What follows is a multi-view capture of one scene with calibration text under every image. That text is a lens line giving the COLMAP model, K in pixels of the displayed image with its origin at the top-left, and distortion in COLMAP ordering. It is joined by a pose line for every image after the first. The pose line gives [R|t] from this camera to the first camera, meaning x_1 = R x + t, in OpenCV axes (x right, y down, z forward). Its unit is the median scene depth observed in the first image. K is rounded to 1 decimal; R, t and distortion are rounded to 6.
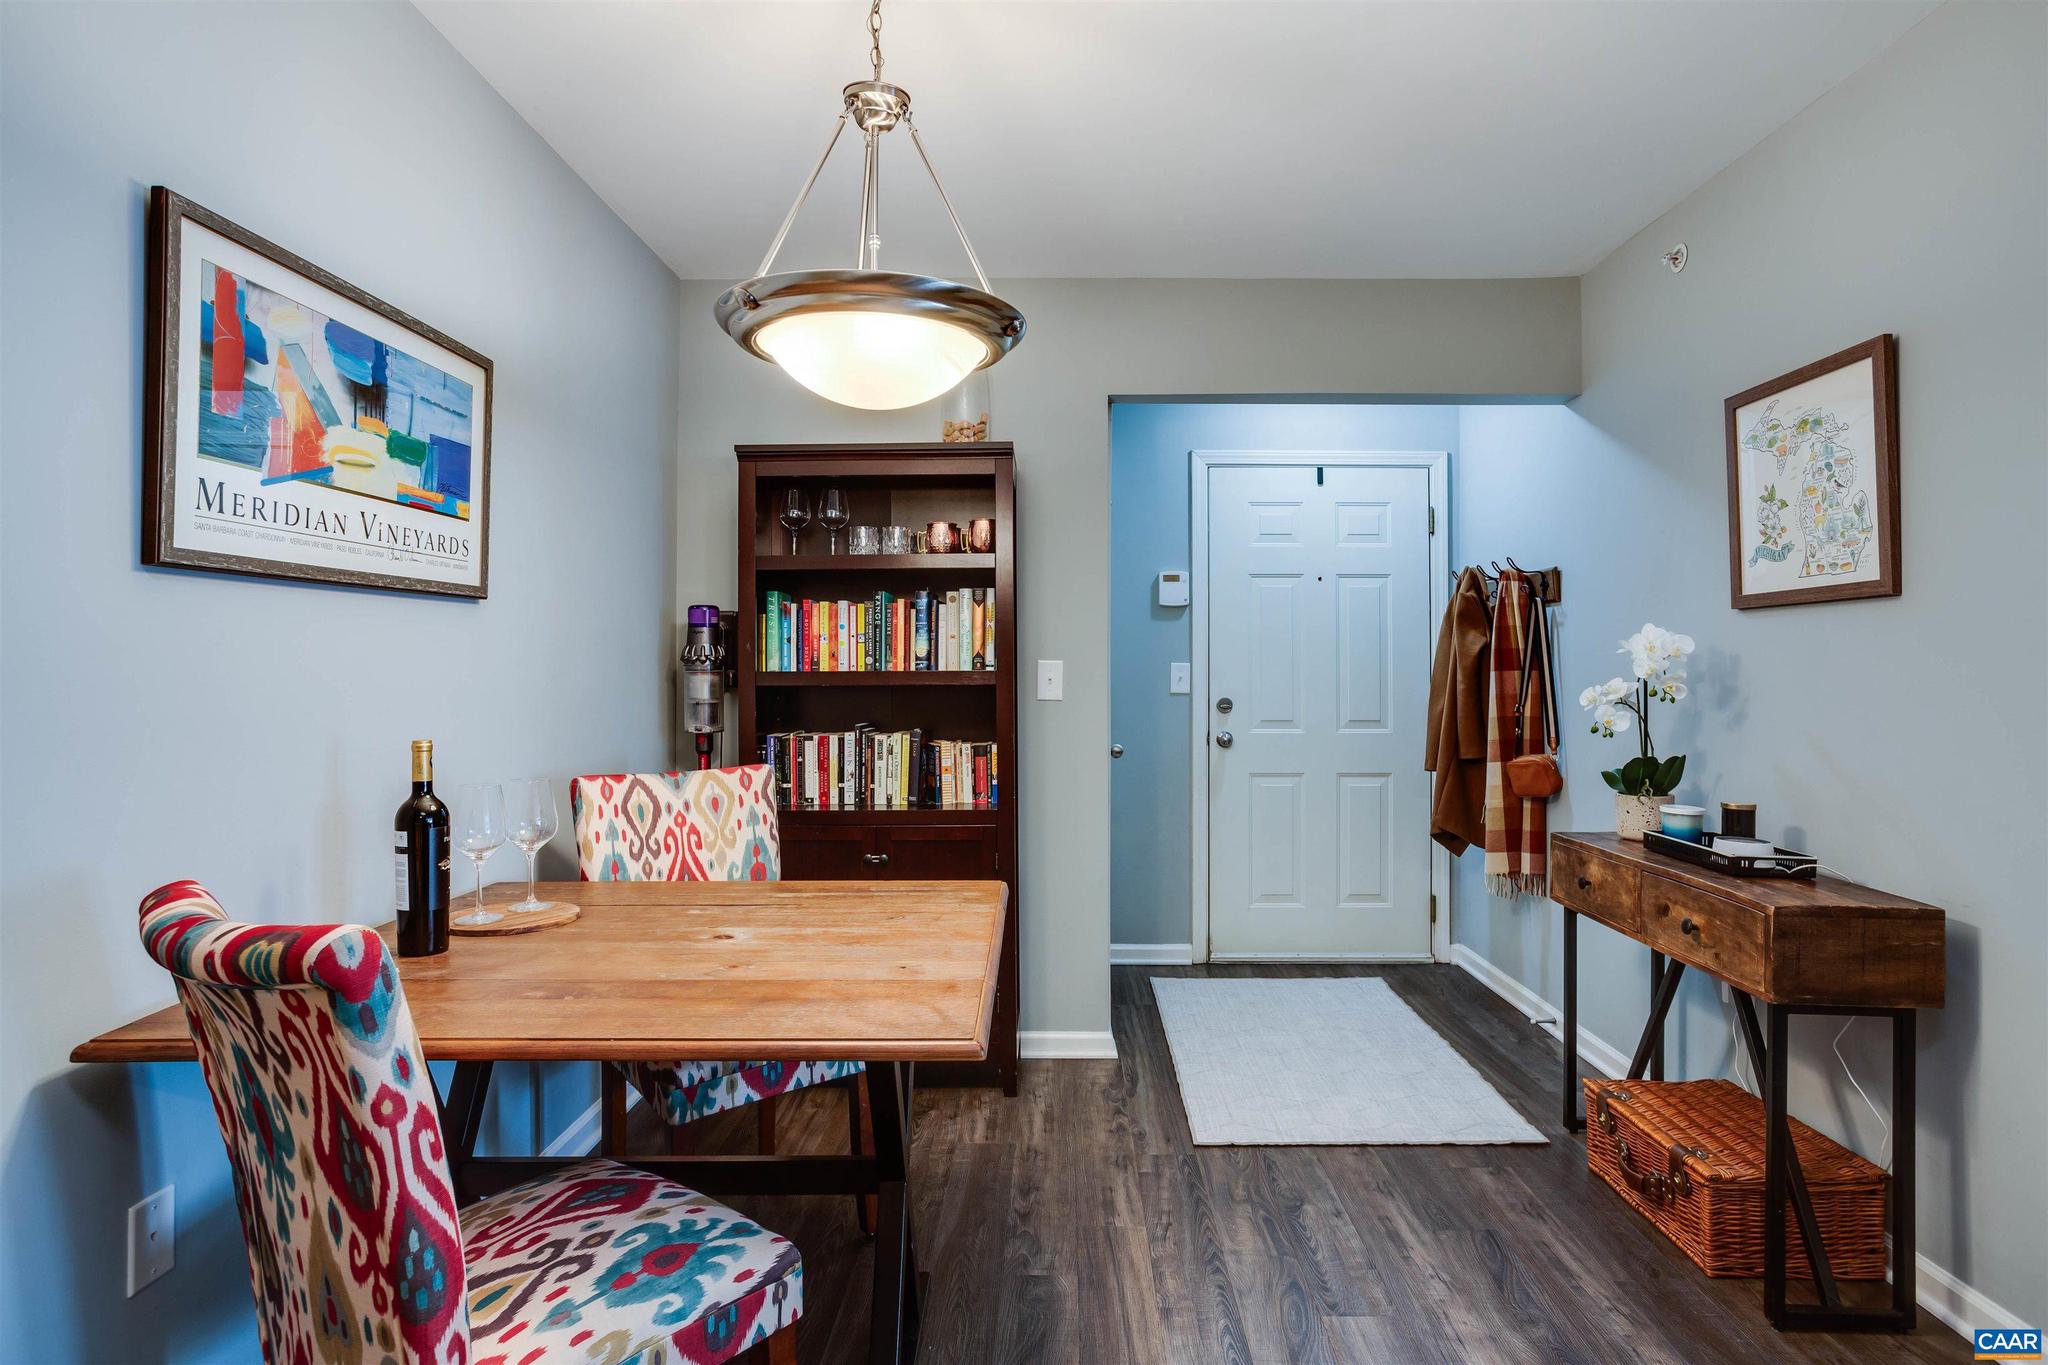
lens RADIAL K [[1083.3, 0, 1033.8], [0, 1083.3, 655.7], [0, 0, 1]] dist [-0.028659, 0.016805]
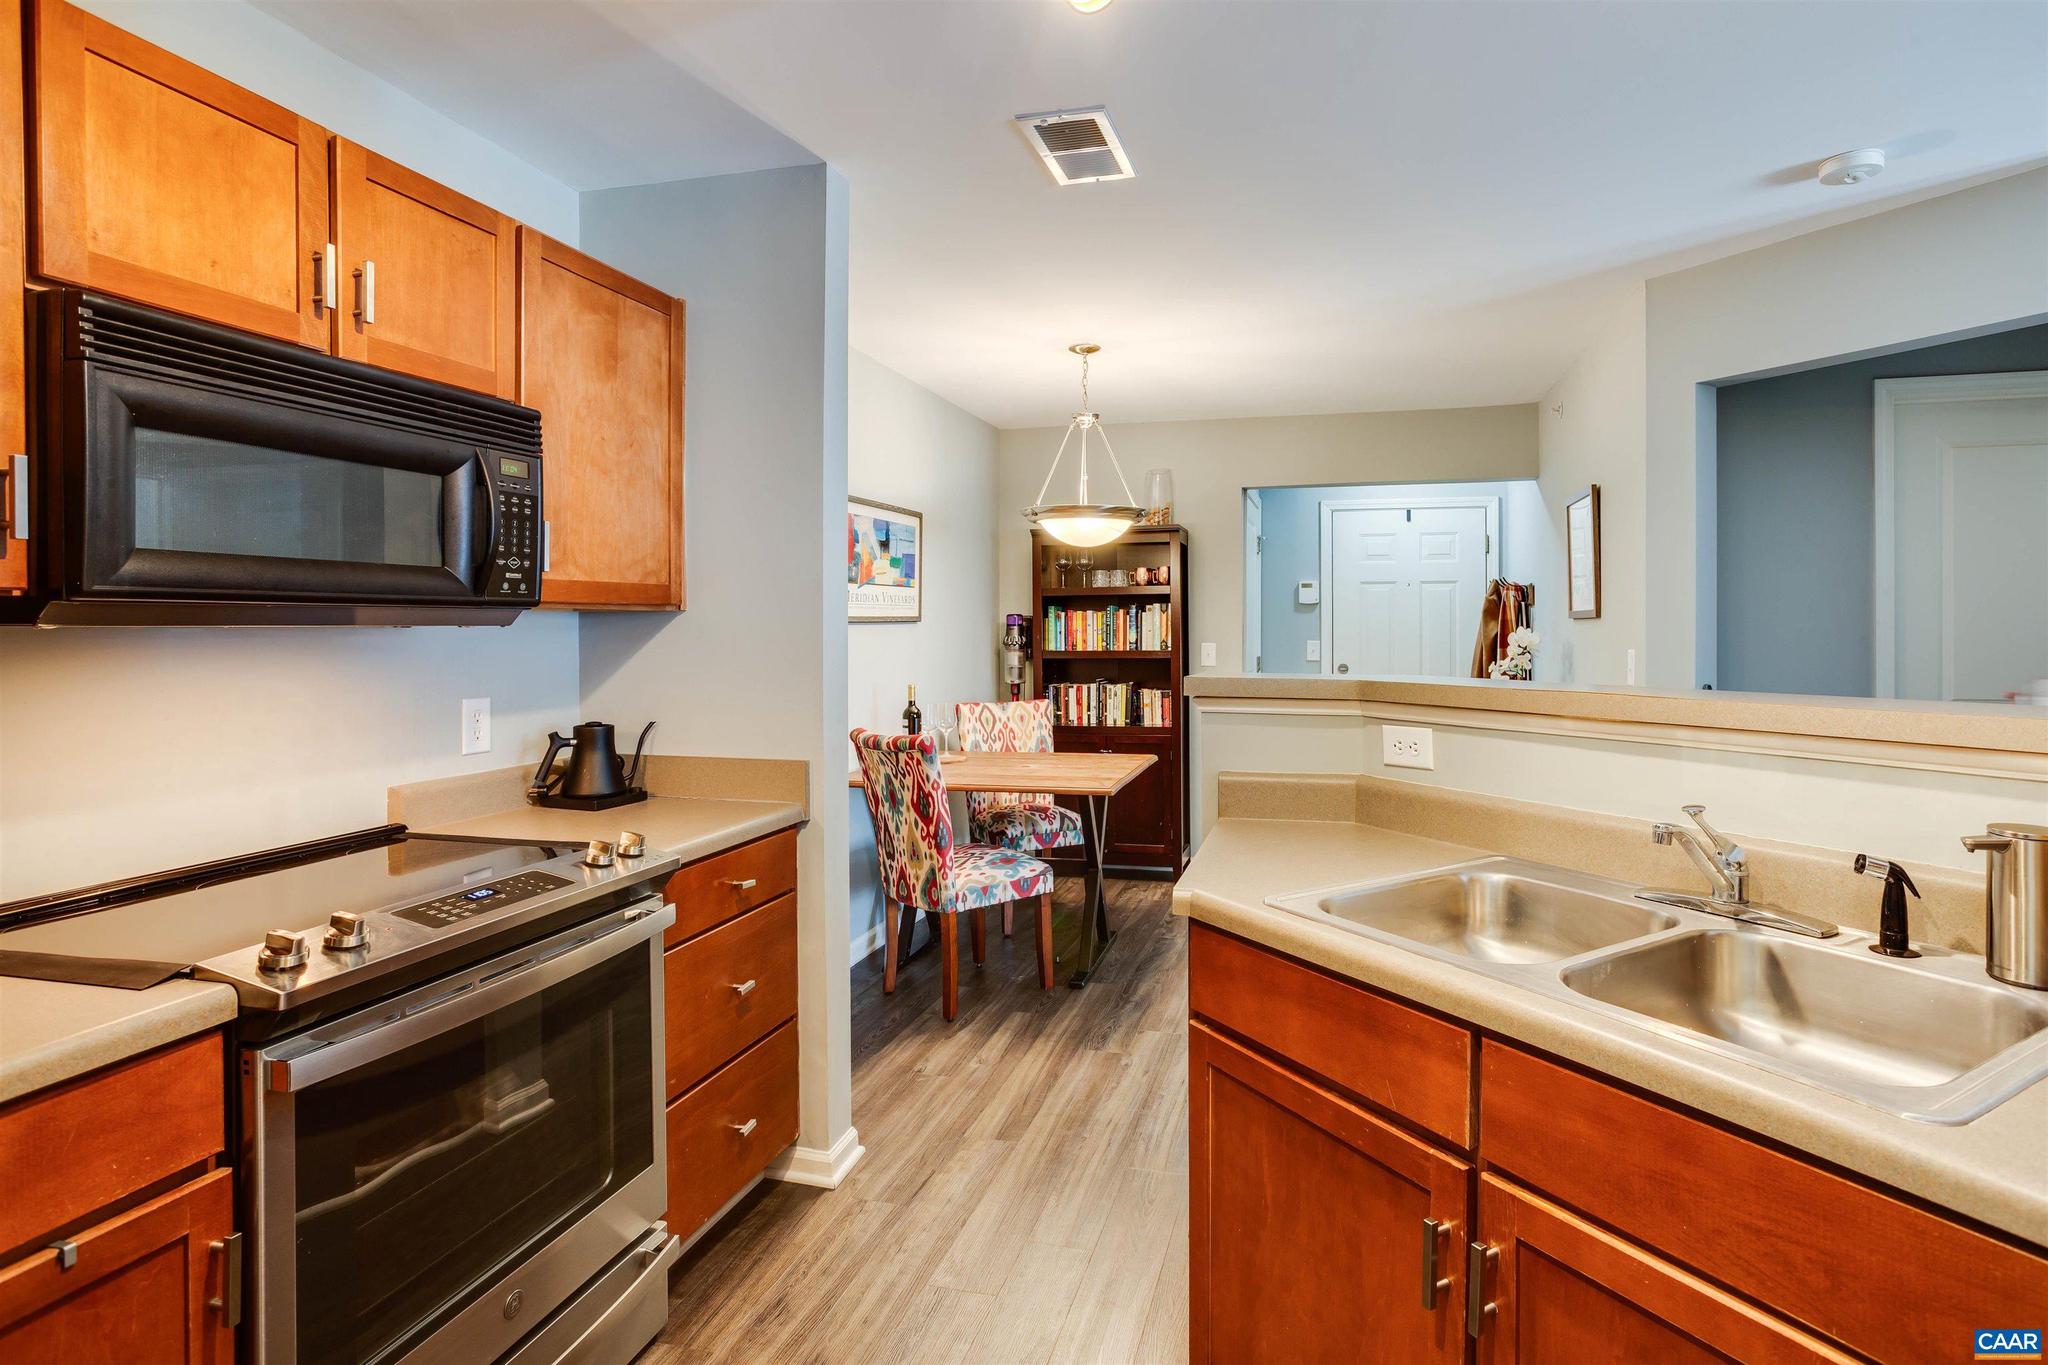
lens RADIAL K [[1046.8, 0, 1082.3], [0, 1046.8, 632.4], [0, 0, 1]] dist [-0.049823, 0.026121]
pose [[0.974634, -0.000431, -0.223805, 0.291328], [0.004864, 0.999803, 0.019256, -0.069555], [0.223753, -0.019856, 0.974444, -1.008846]]
